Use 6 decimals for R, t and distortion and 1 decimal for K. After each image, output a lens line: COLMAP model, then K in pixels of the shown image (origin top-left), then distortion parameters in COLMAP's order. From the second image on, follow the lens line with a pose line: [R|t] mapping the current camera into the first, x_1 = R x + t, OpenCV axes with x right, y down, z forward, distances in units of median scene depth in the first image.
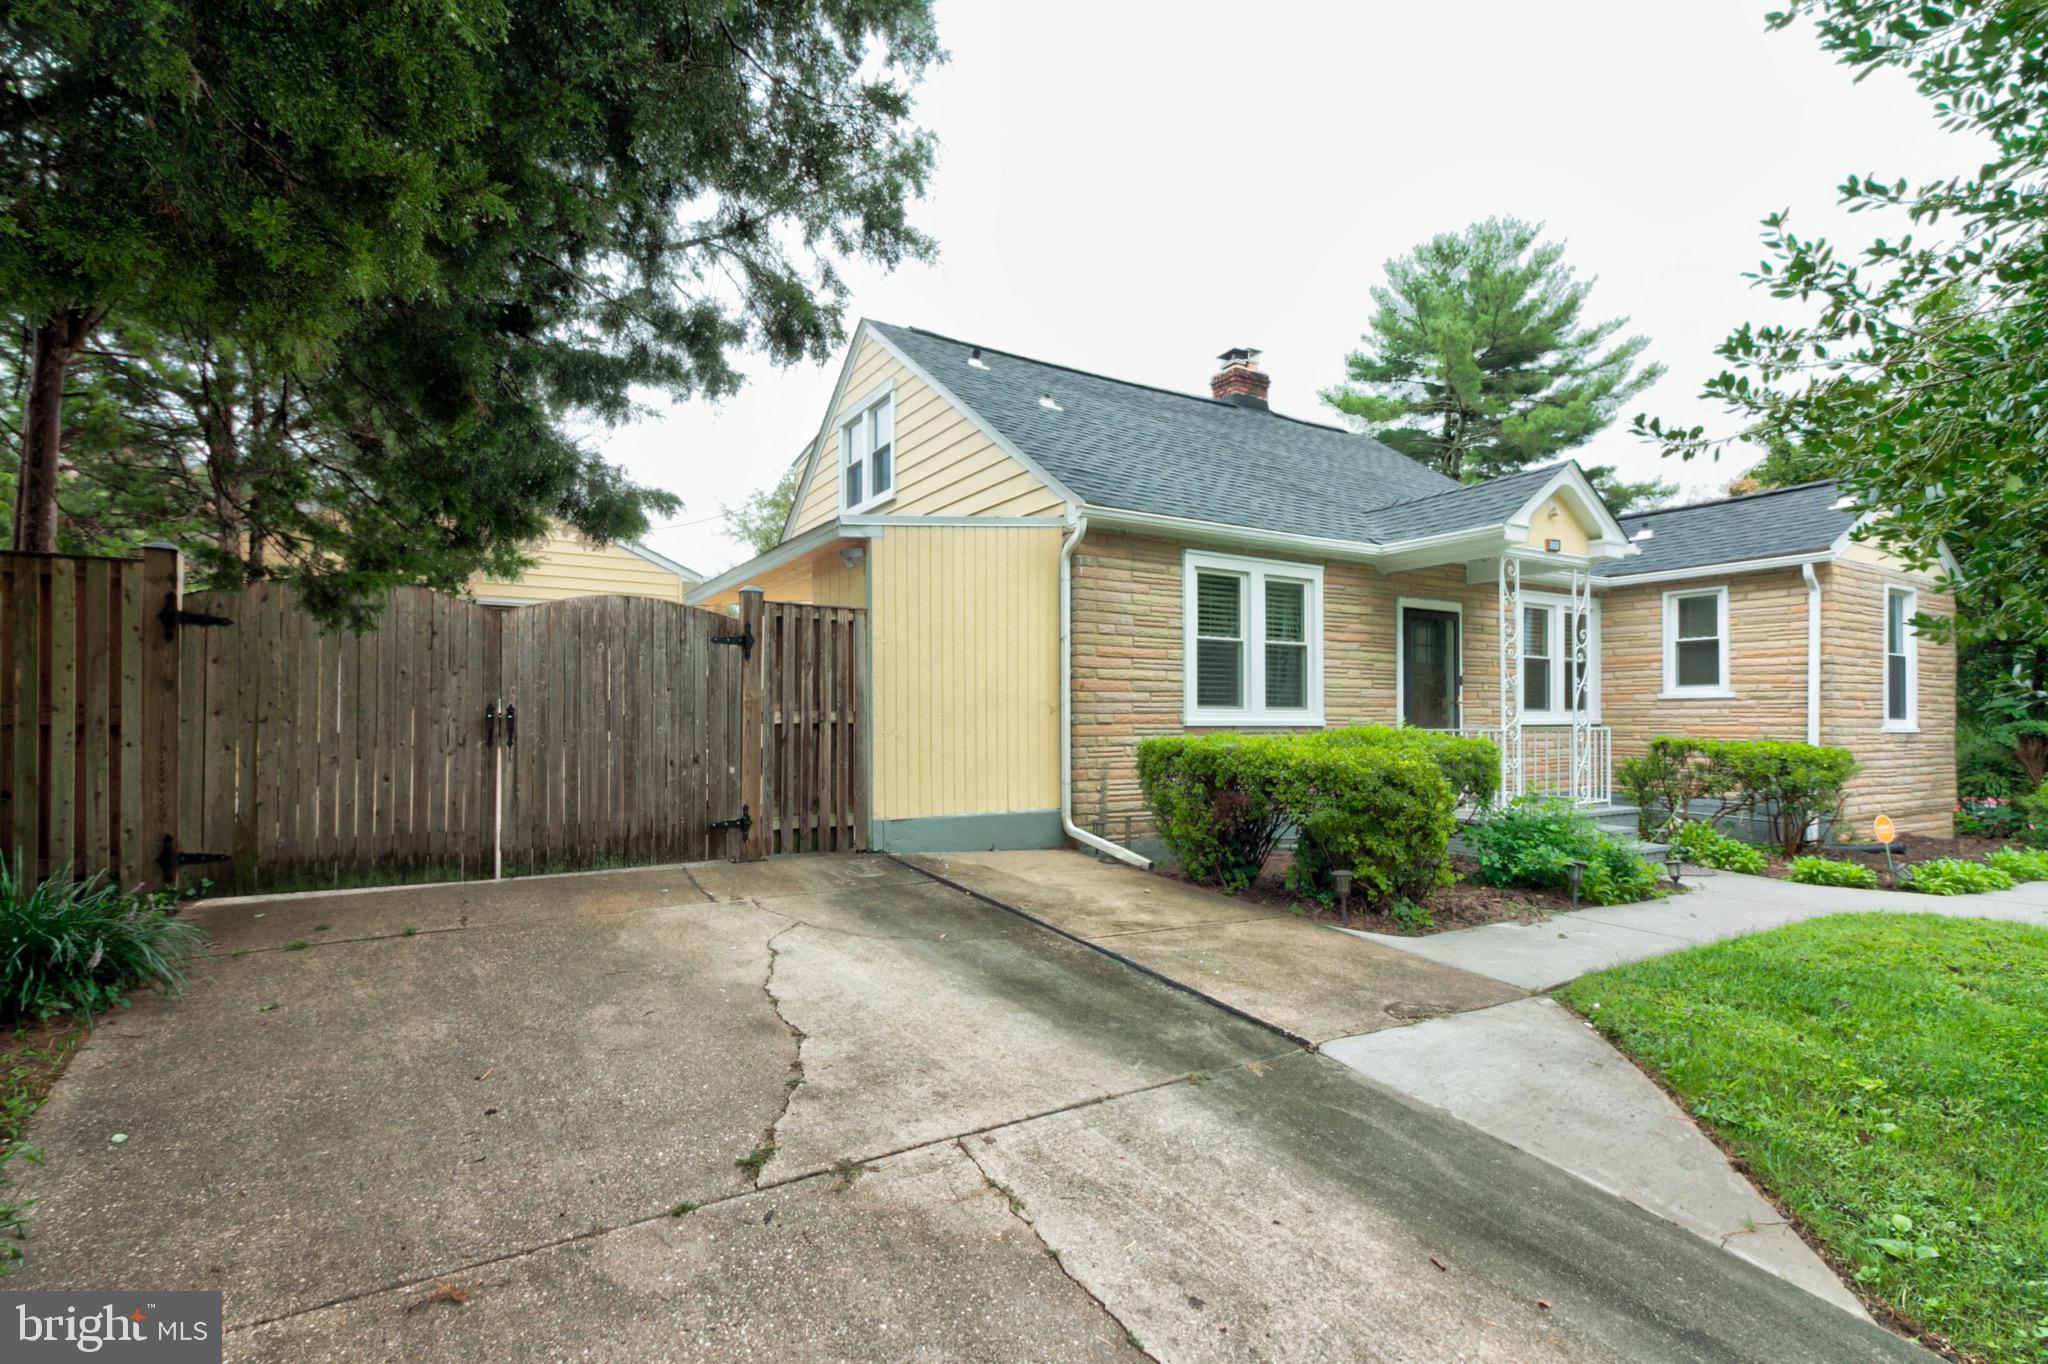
lens RADIAL K [[952.6, 0, 1015.1], [0, 952.6, 693.5], [0, 0, 1]] dist [0.003496, 0.000010]
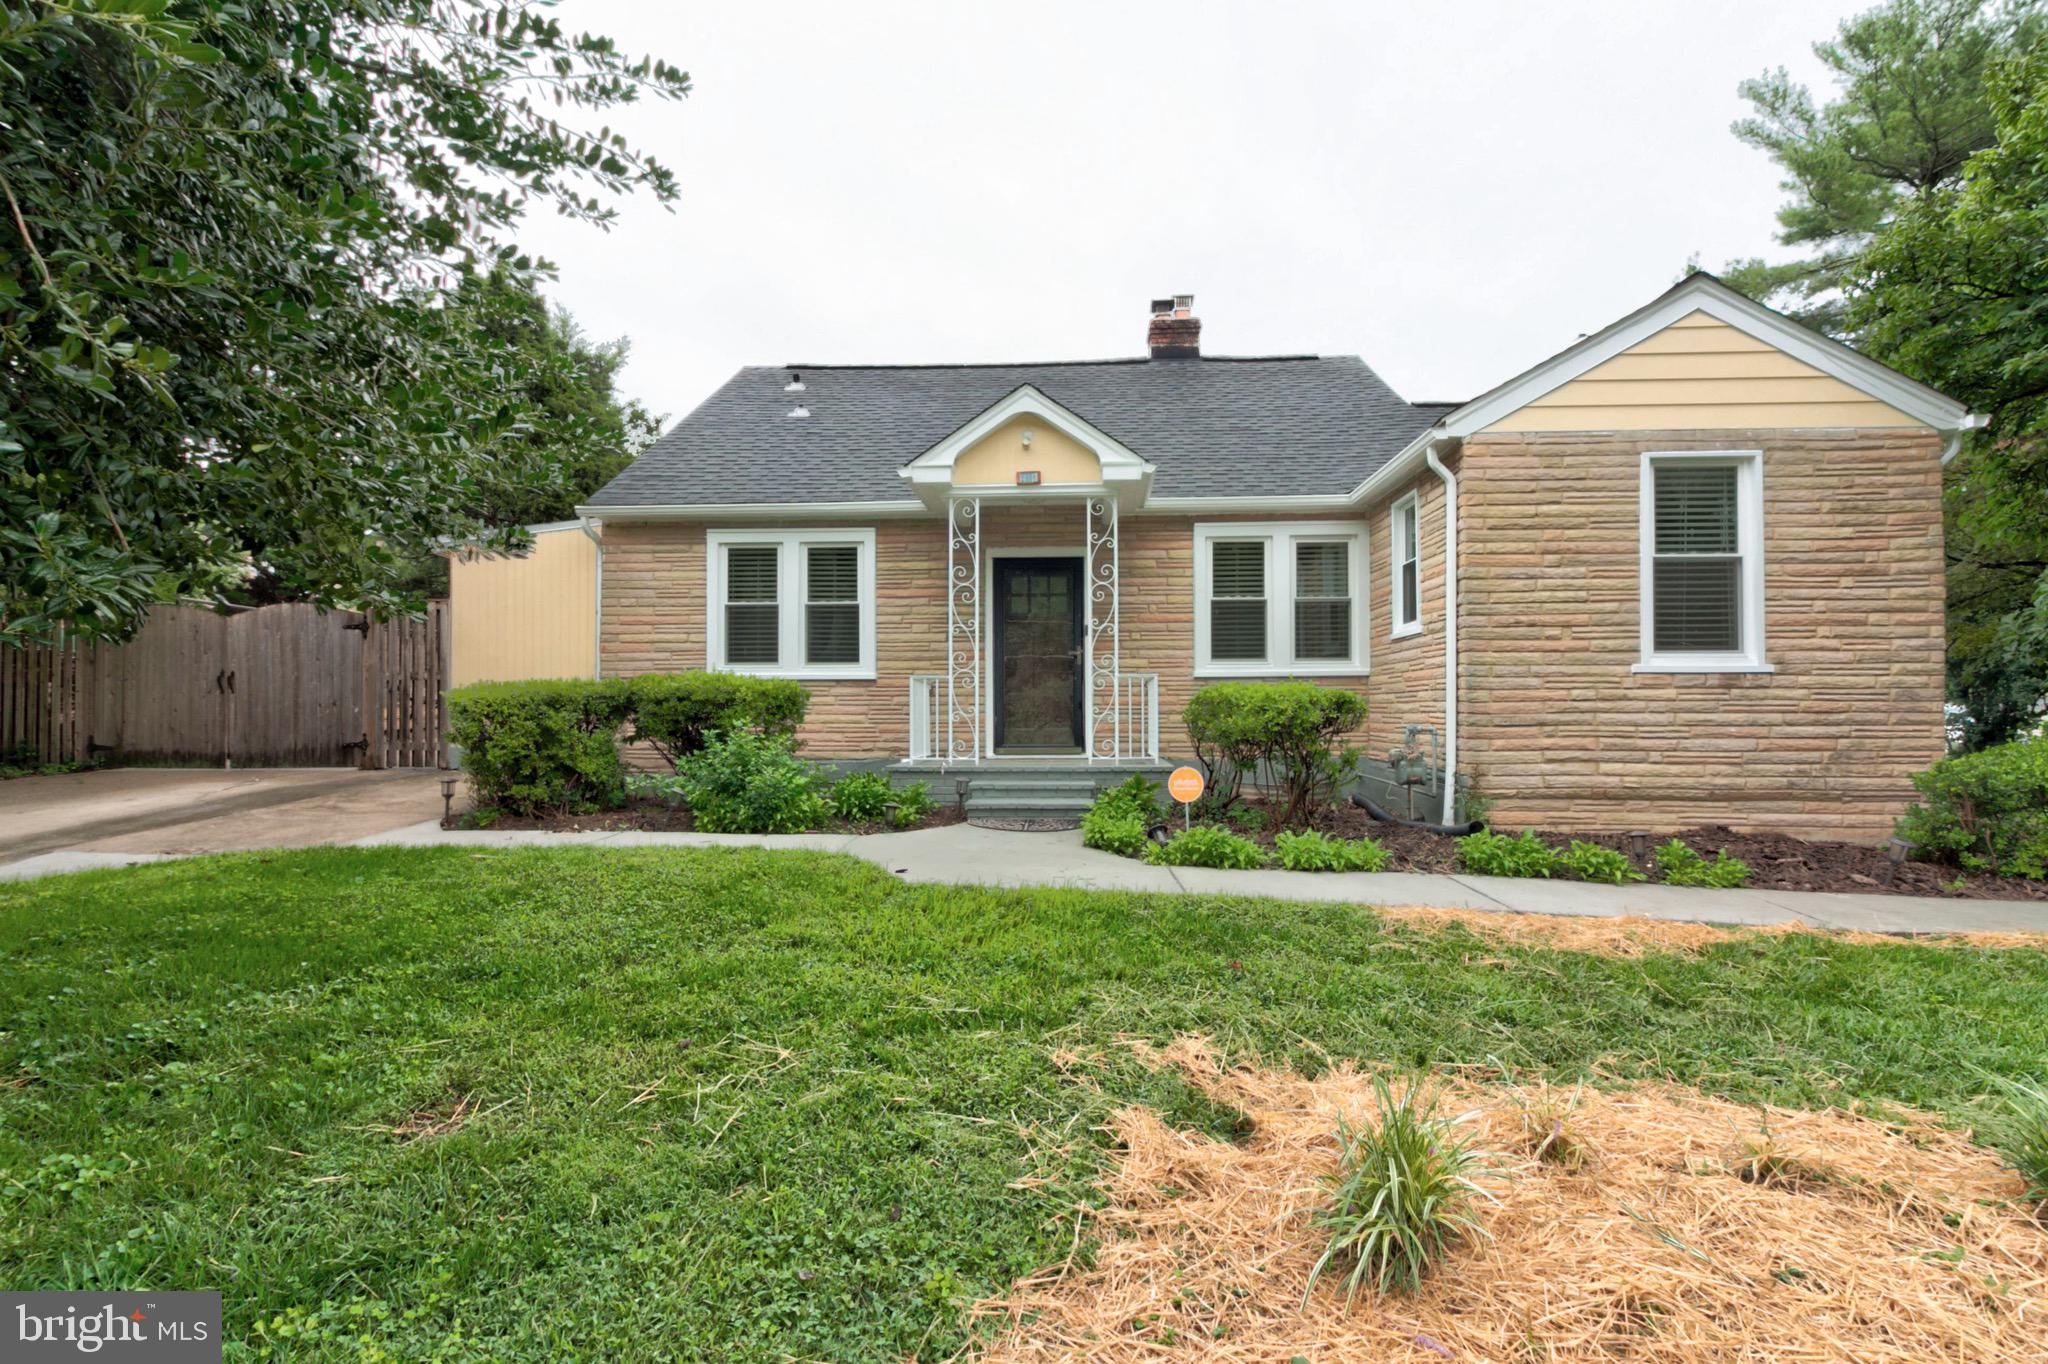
lens RADIAL K [[952.6, 0, 1081.1], [0, 952.6, 669.9], [0, 0, 1]] dist [0.003496, 0.000010]
pose [[0.830900, -0.030725, -0.555573, 1.138648], [0.019249, 0.999464, -0.026486, 0.057683], [0.556089, 0.011313, 0.831046, 0.266235]]
